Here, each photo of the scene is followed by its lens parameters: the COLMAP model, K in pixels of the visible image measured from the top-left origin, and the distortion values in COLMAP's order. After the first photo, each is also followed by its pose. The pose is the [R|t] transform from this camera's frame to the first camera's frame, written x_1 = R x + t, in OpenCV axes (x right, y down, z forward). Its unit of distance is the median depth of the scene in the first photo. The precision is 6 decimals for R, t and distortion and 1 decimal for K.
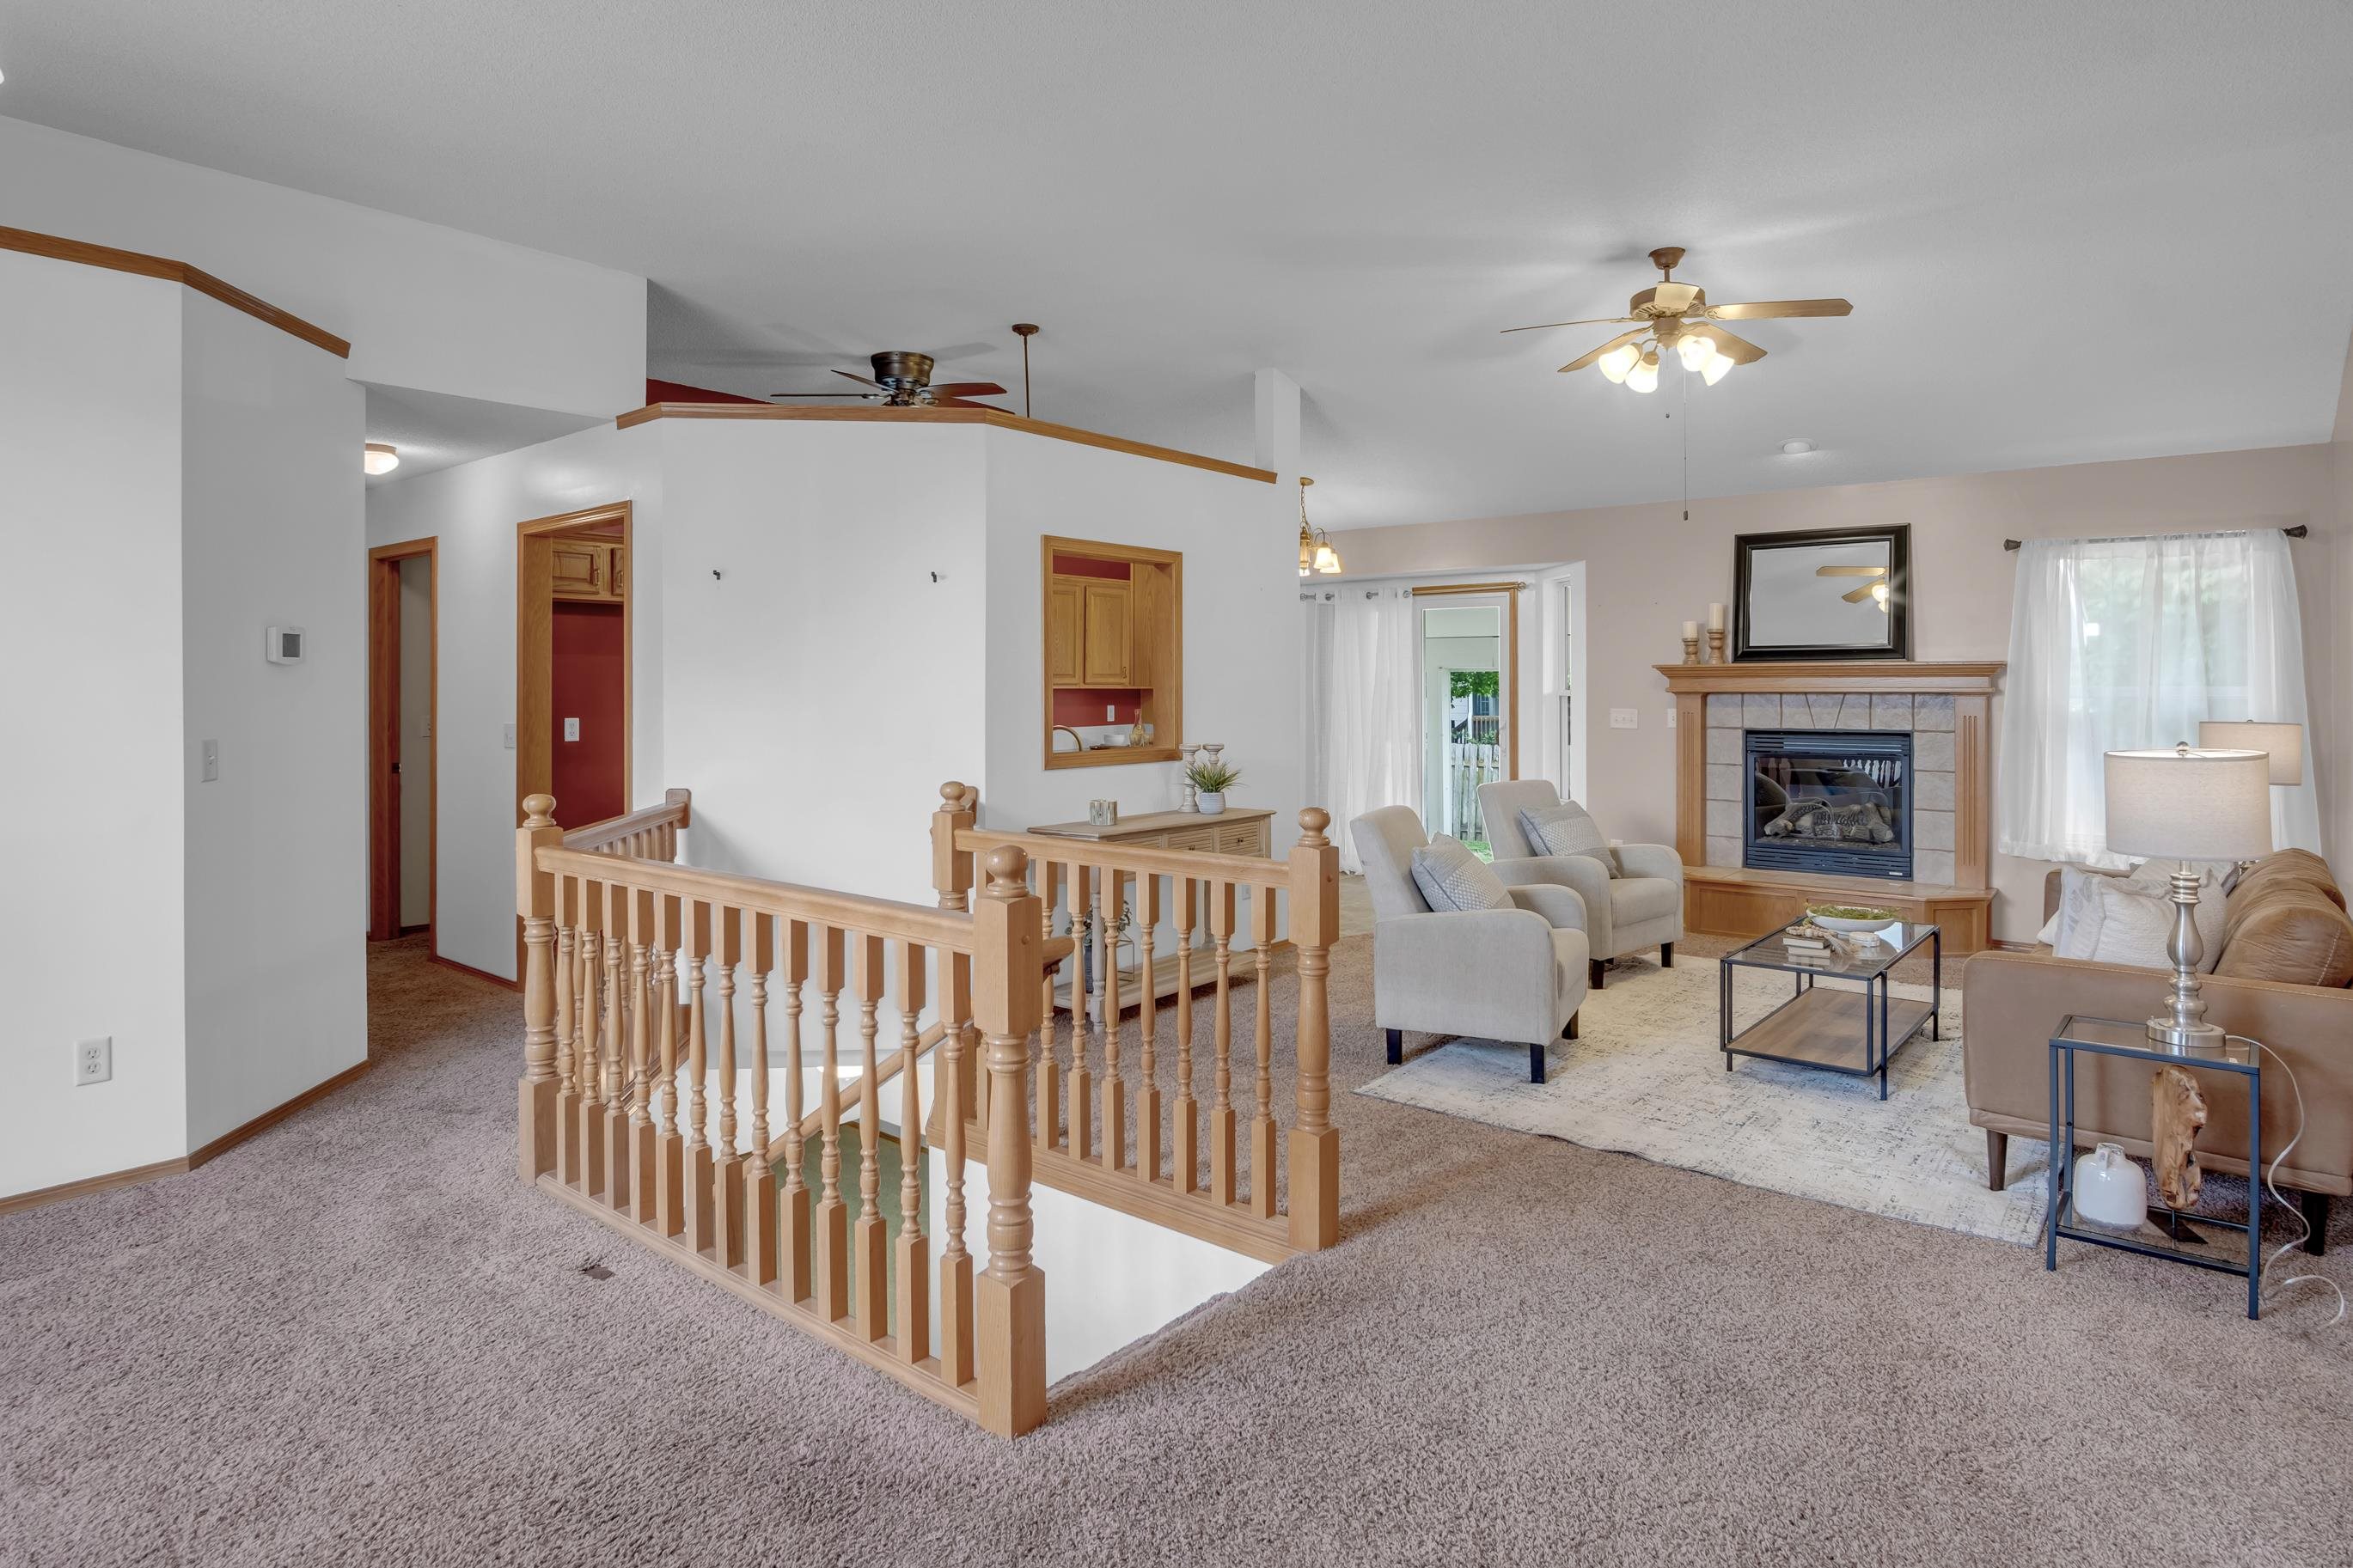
lens RADIAL K [[1314.8, 0, 1161.3], [0, 1314.8, 688.0], [0, 0, 1]] dist [-0.022482, 0.002924]
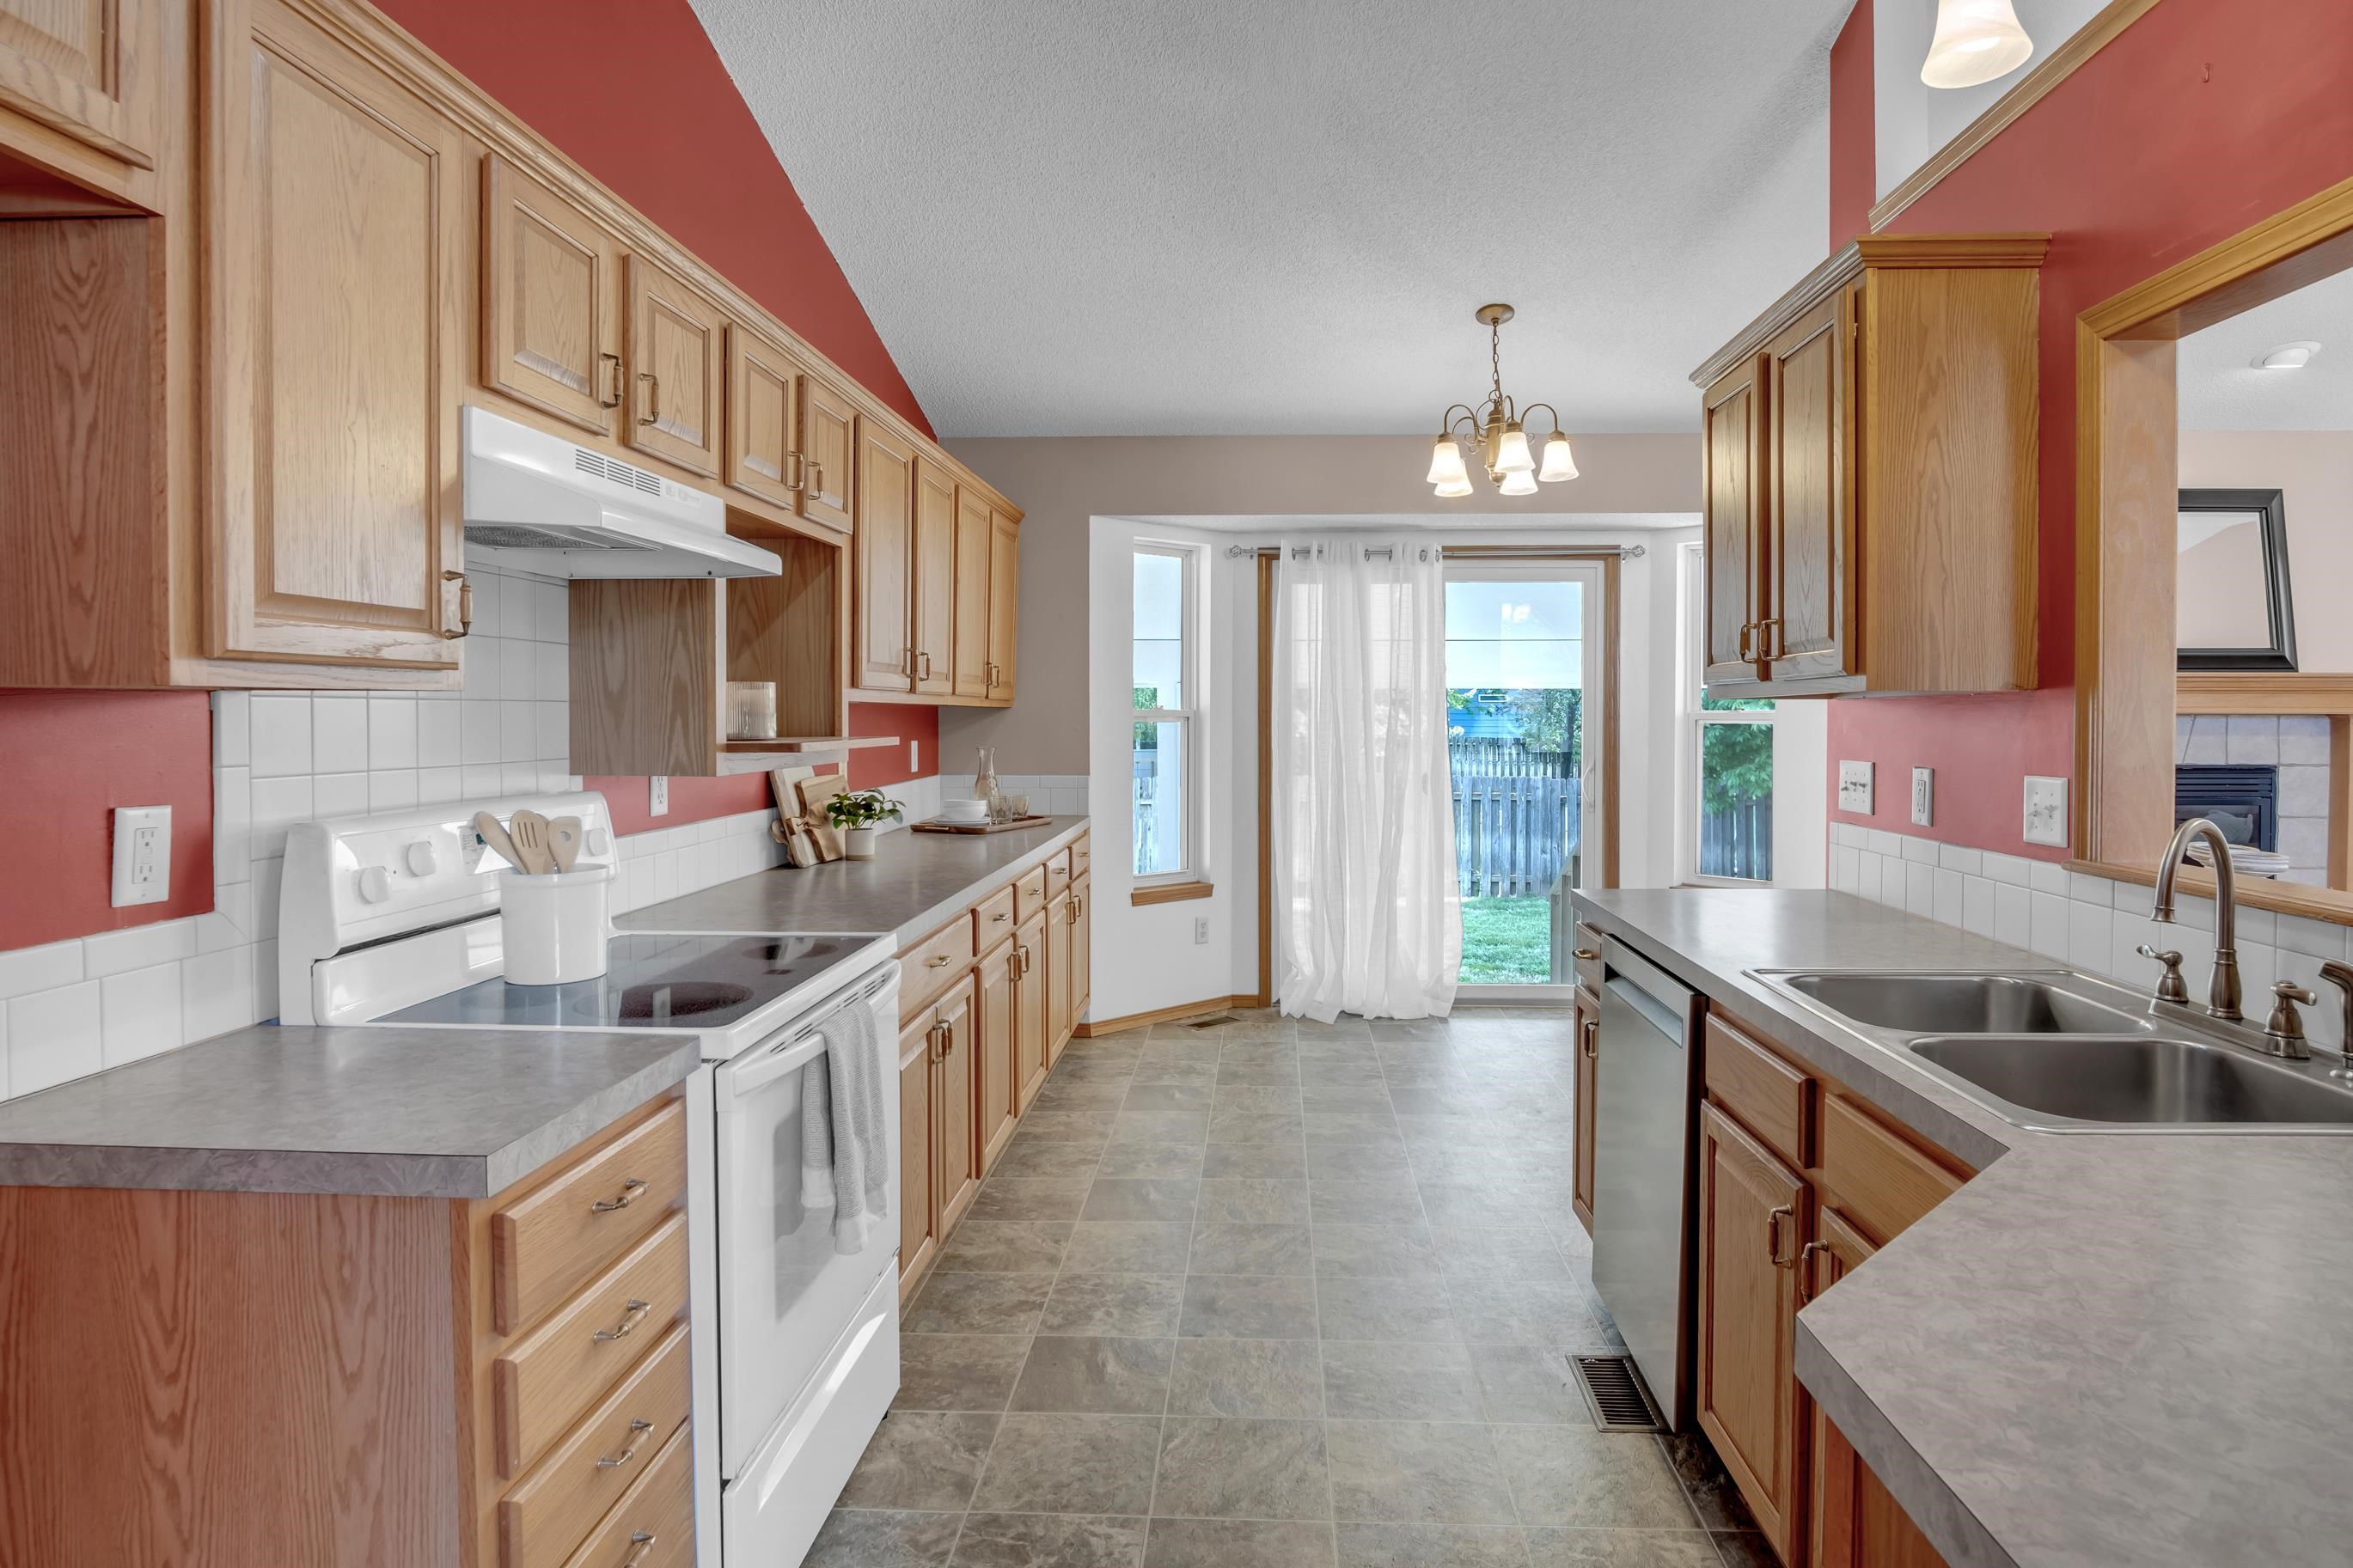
lens RADIAL K [[1314.8, 0, 1222.2], [0, 1314.8, 742.2], [0, 0, 1]] dist [-0.022482, 0.002924]
pose [[0.791332, -0.009882, 0.611307, -0.359204], [-0.000686, 0.999854, 0.017051, 0.007342], [-0.611386, -0.013912, 0.791210, 0.764137]]
